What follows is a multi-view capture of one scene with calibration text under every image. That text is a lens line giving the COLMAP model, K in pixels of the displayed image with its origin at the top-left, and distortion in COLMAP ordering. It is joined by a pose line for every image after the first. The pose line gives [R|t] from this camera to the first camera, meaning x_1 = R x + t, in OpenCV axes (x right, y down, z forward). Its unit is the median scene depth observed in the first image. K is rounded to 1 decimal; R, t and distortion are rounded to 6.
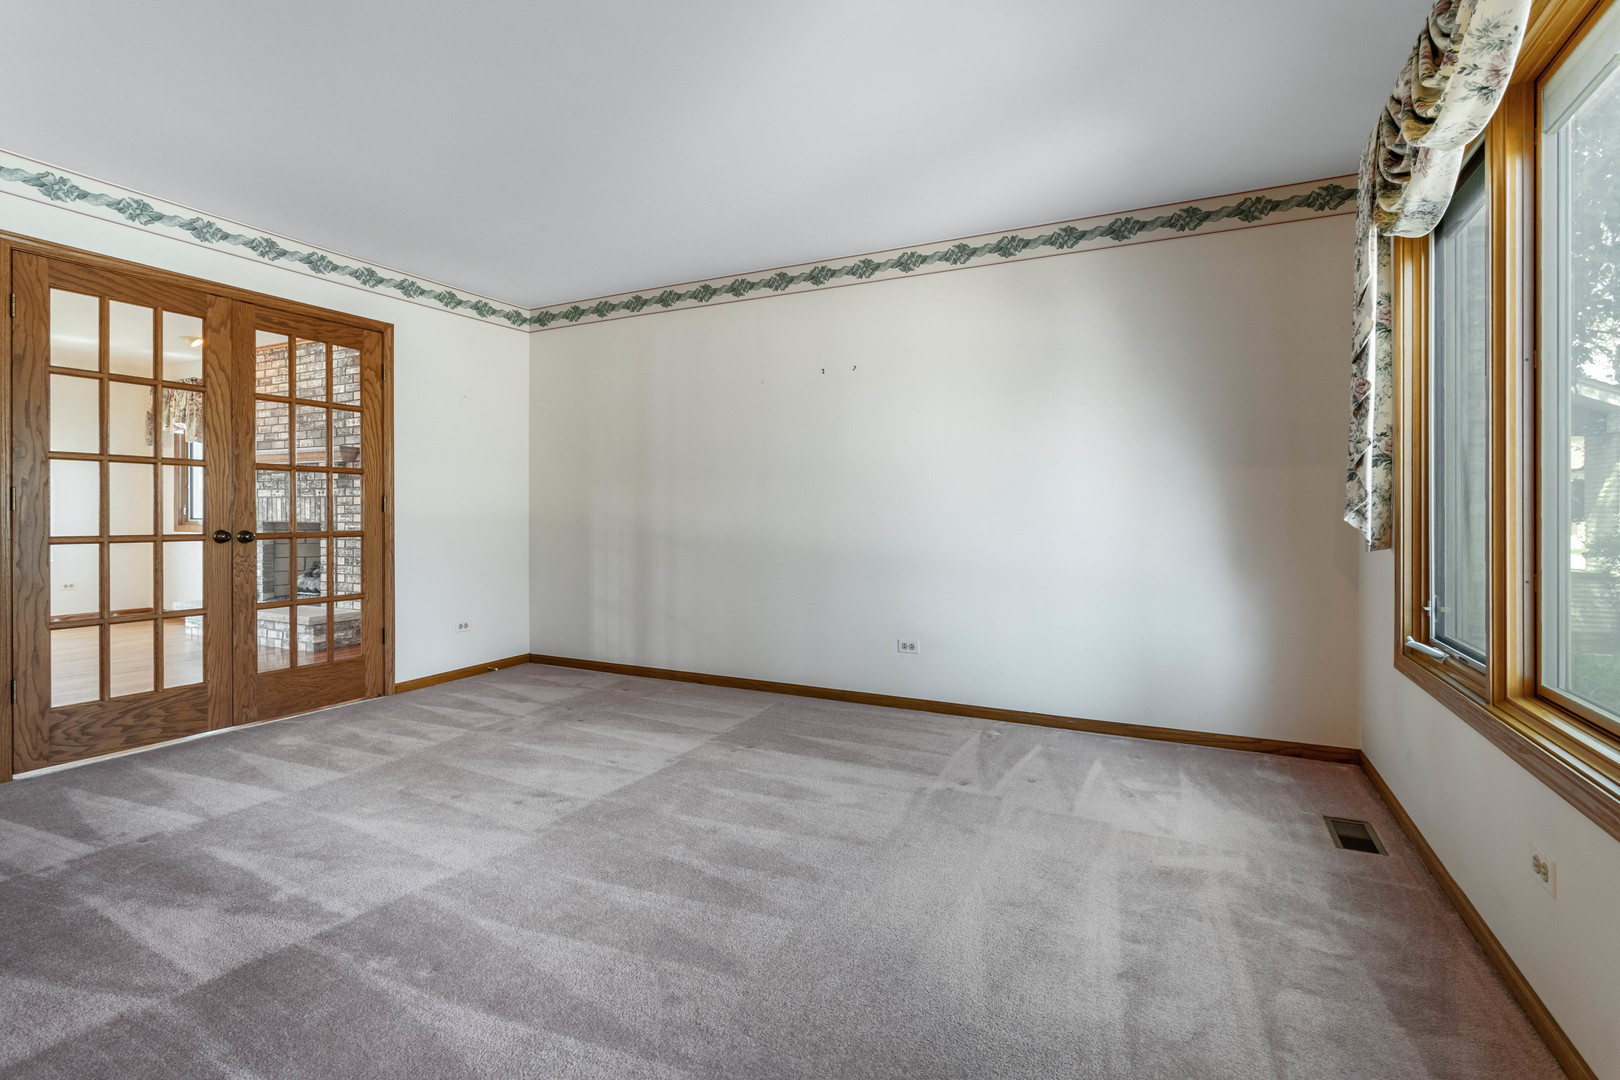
lens RADIAL K [[769.7, 0, 798.1], [0, 769.7, 516.9], [0, 0, 1]] dist [-0.005045, 0.003175]
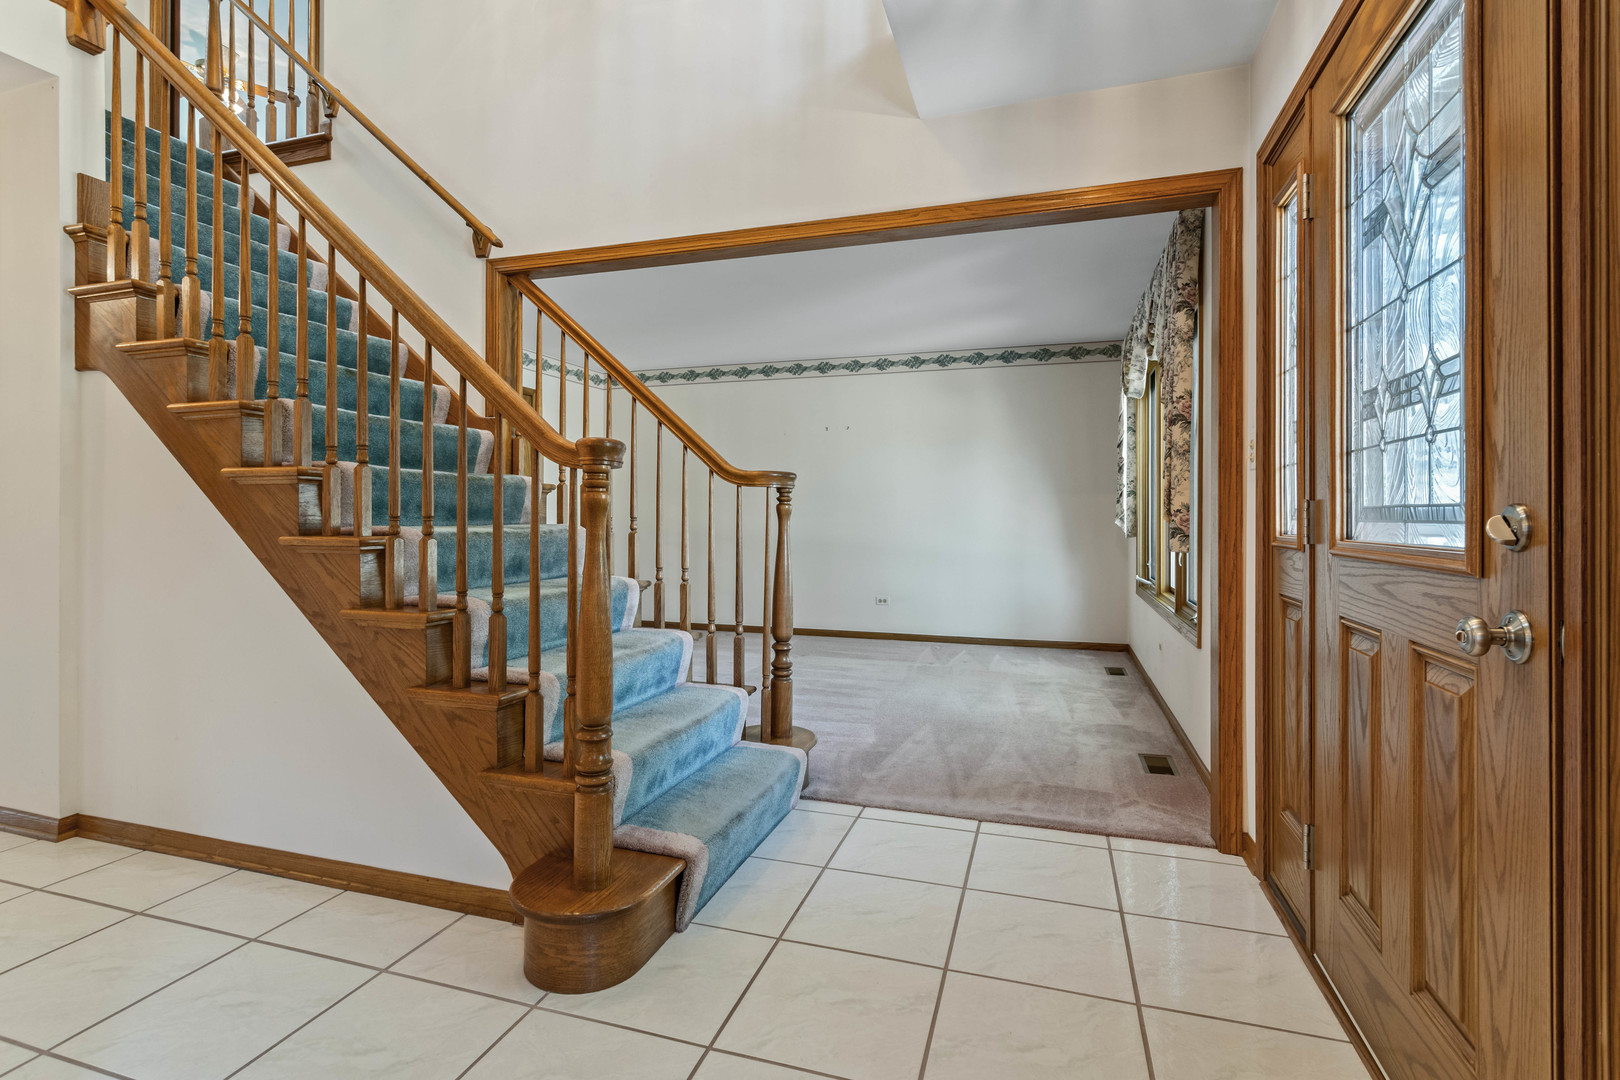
lens RADIAL K [[769.7, 0, 810.2], [0, 769.7, 527.2], [0, 0, 1]] dist [-0.005045, 0.003175]
pose [[0.984387, 0.002468, 0.176001, -0.368872], [-0.002828, 0.999994, 0.001795, 0.011713], [-0.175996, -0.002265, 0.984388, -0.720445]]
